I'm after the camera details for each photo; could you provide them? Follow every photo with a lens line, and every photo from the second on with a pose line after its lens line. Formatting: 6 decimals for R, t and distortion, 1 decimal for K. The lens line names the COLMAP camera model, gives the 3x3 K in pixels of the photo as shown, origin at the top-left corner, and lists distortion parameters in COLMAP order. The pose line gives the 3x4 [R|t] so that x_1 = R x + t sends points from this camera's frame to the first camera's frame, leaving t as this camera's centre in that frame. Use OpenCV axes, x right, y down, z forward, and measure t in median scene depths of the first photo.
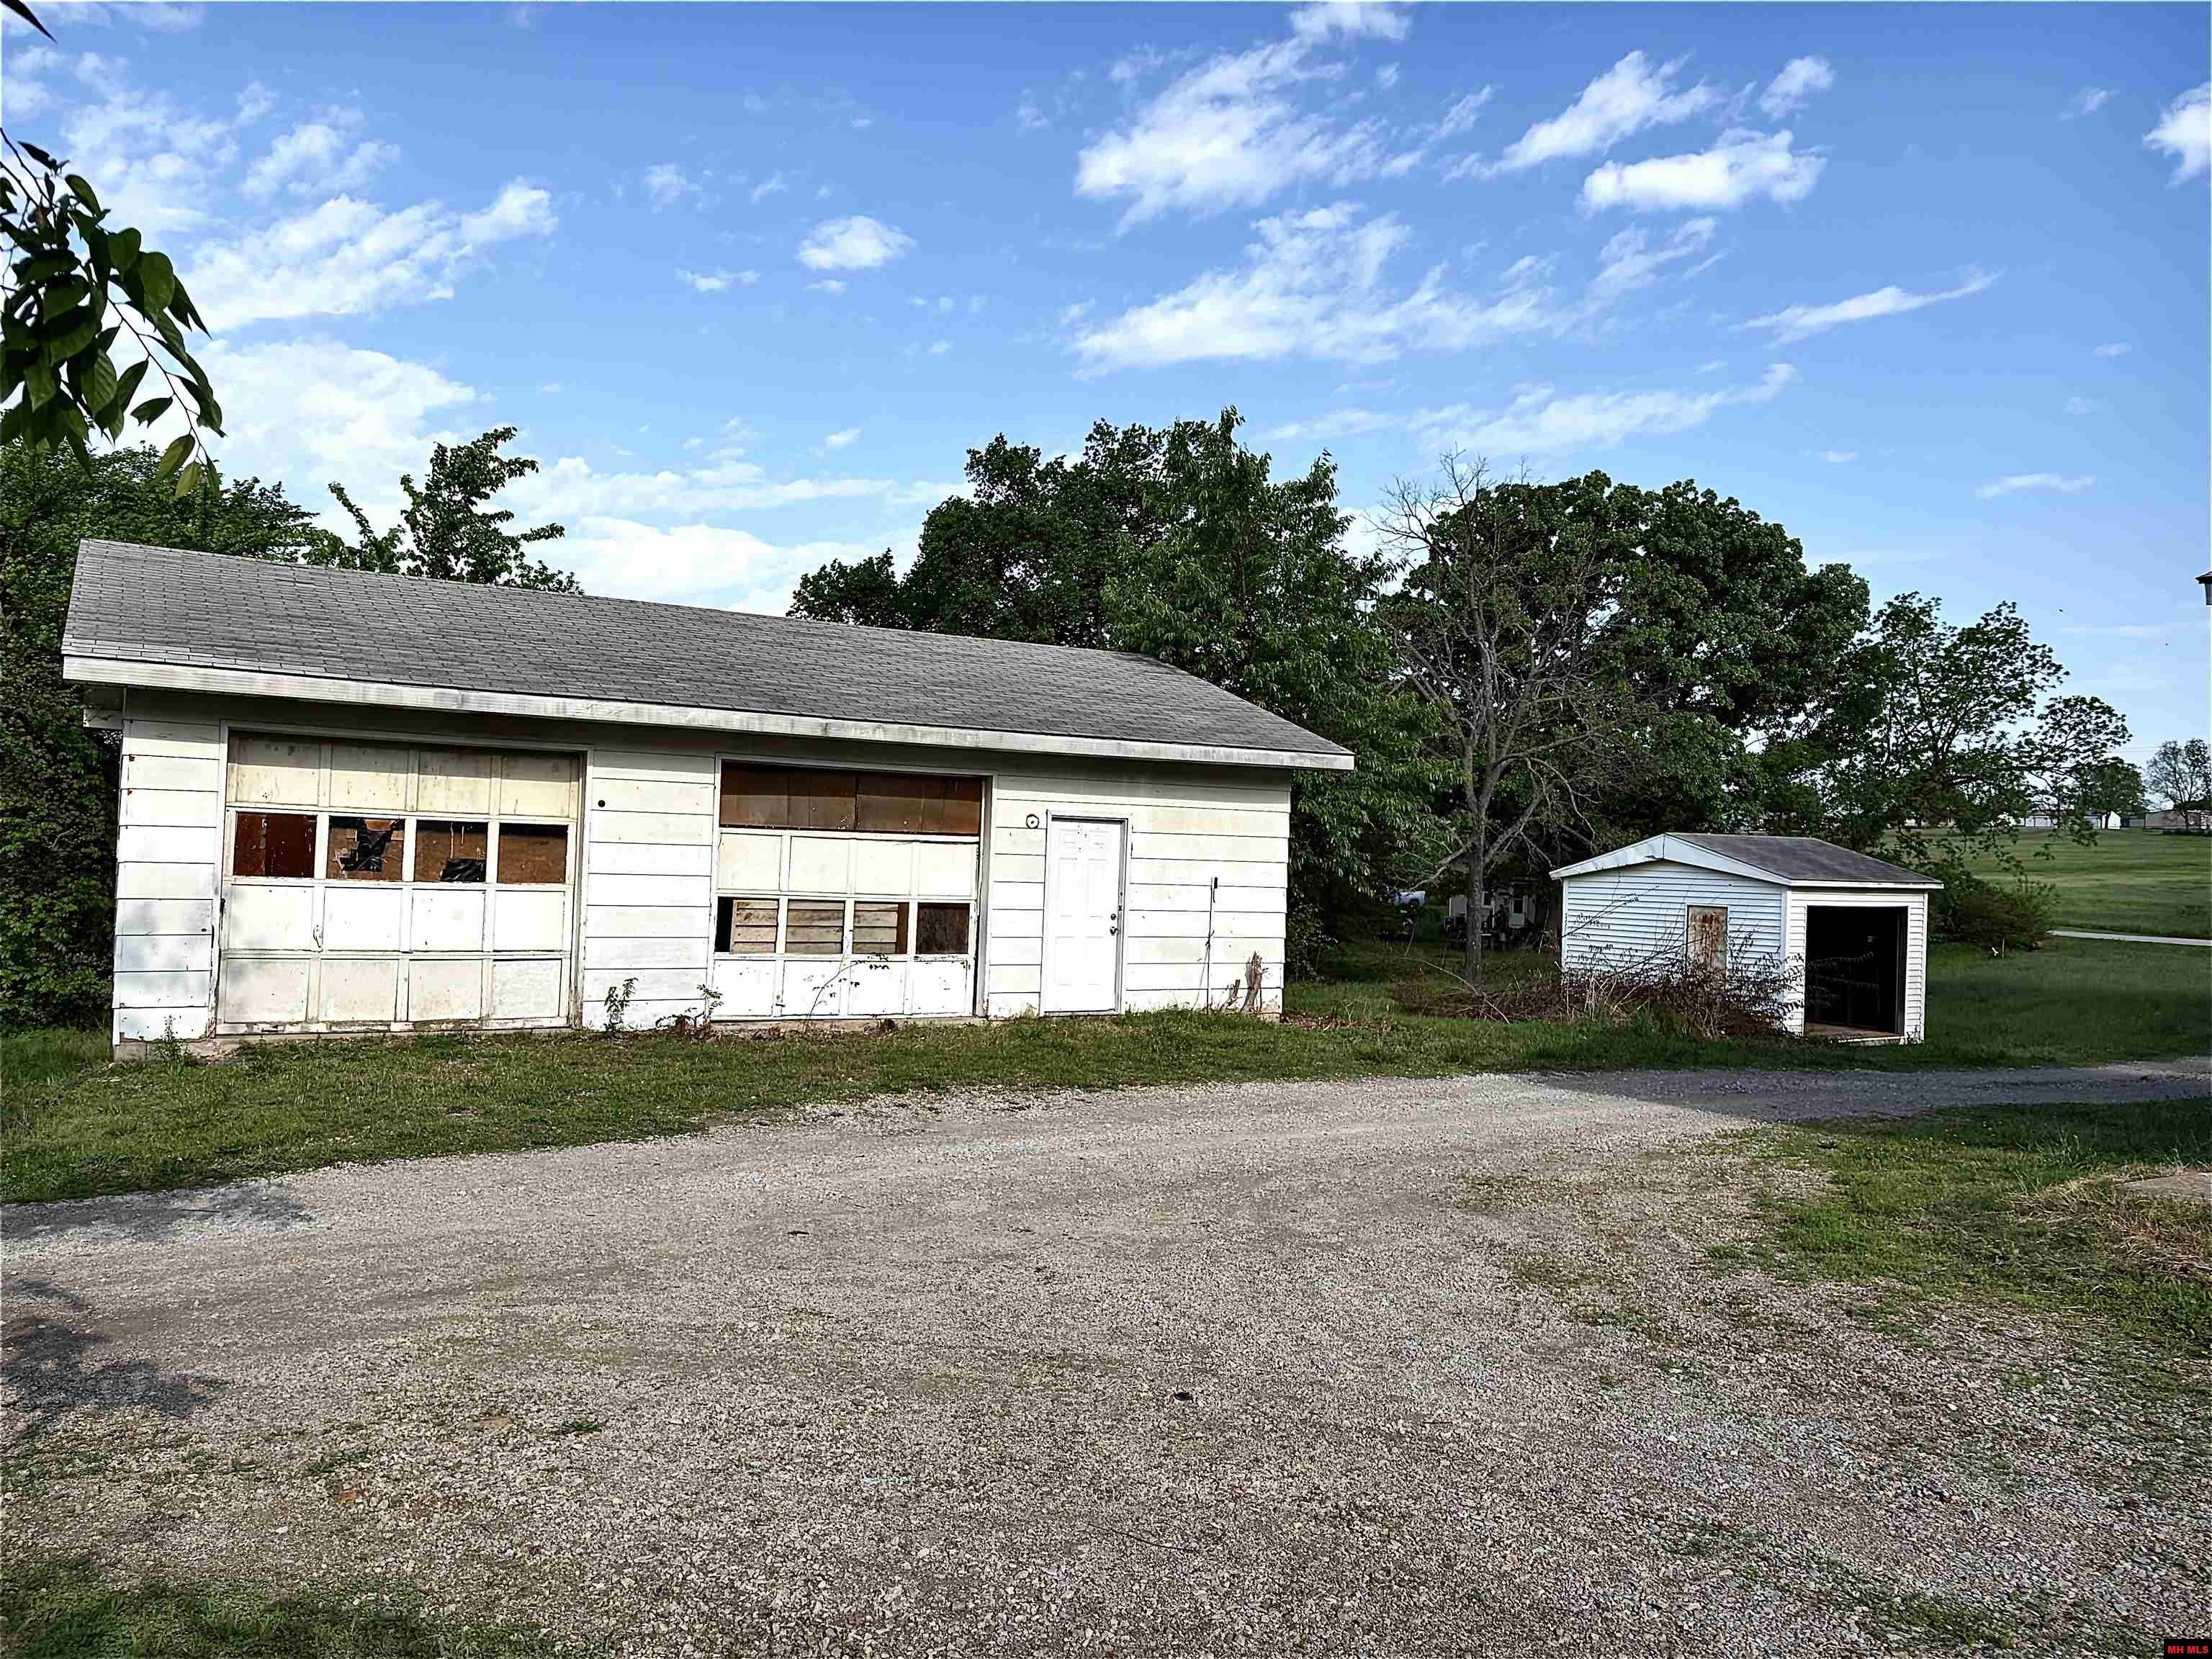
lens RADIAL K [[1661.6, 0, 1115.9], [0, 1661.6, 826.3], [0, 0, 1]] dist [0.032167, -0.018086]
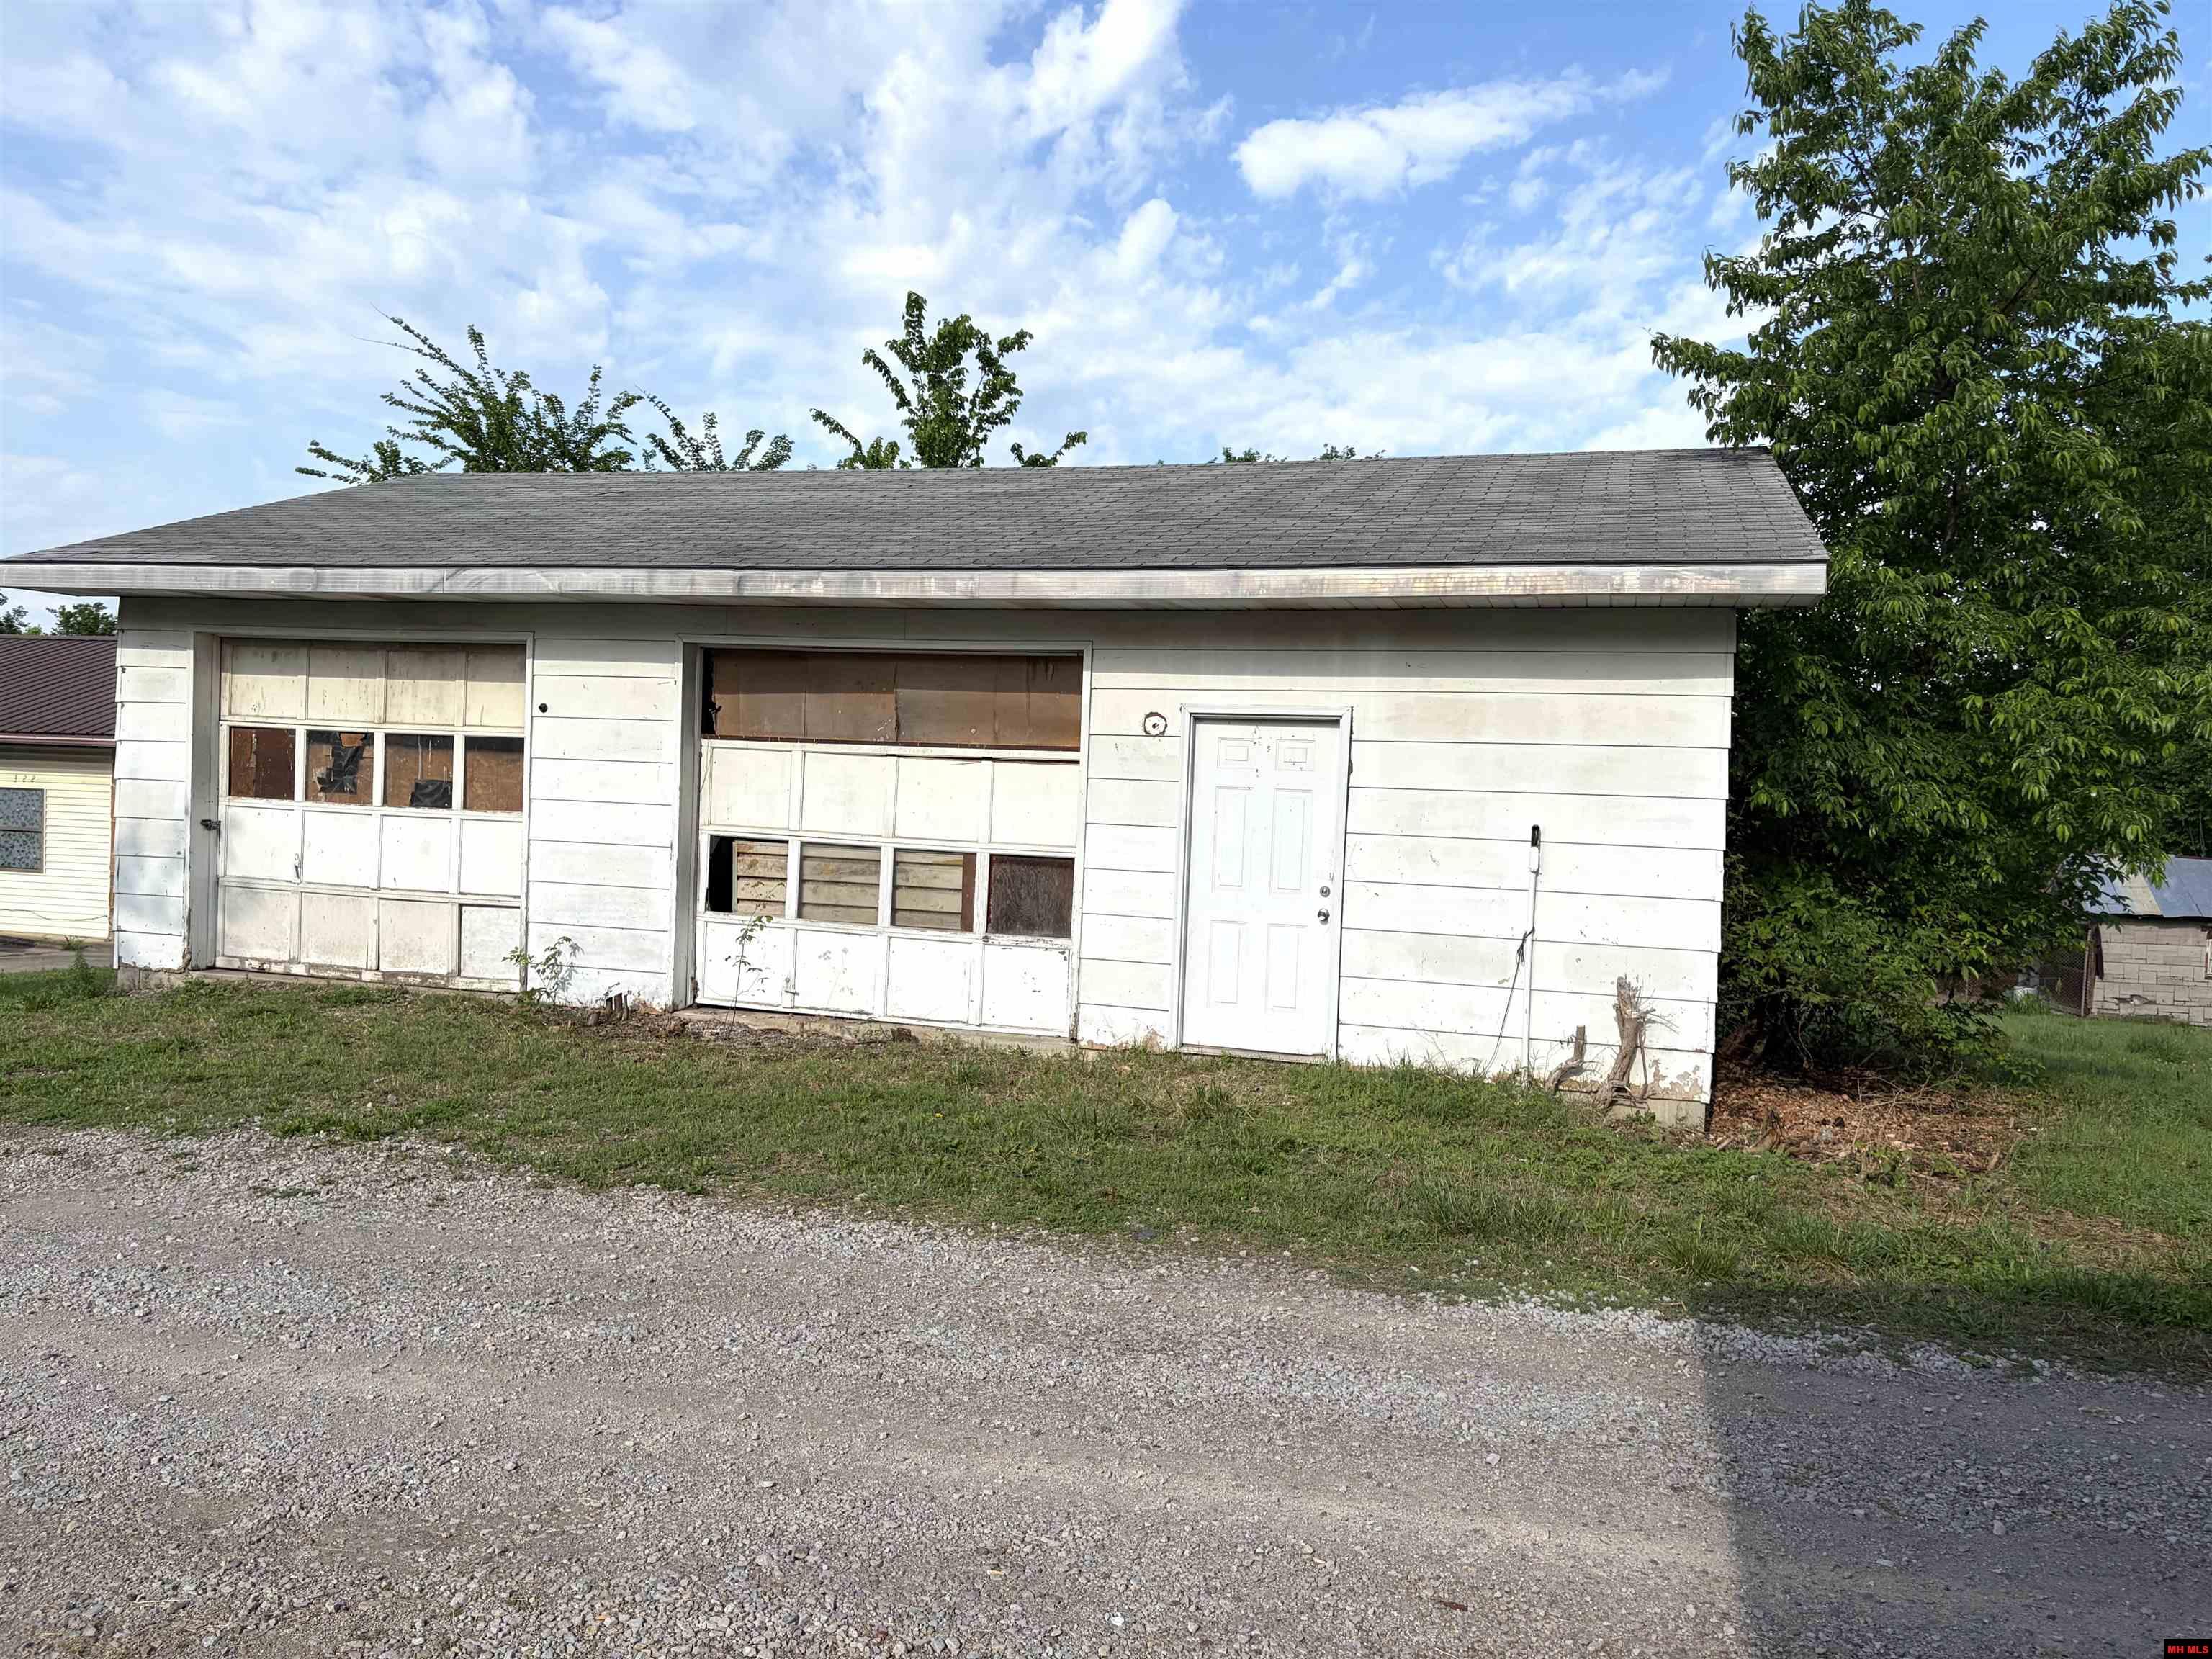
lens RADIAL K [[1661.6, 0, 1098.5], [0, 1661.6, 816.0], [0, 0, 1]] dist [0.032167, -0.018086]
pose [[0.677988, 0.002522, -0.735069, 0.407172], [-0.005465, 0.999984, -0.001611, 0.034080], [0.735053, 0.005109, 0.677991, 0.629459]]
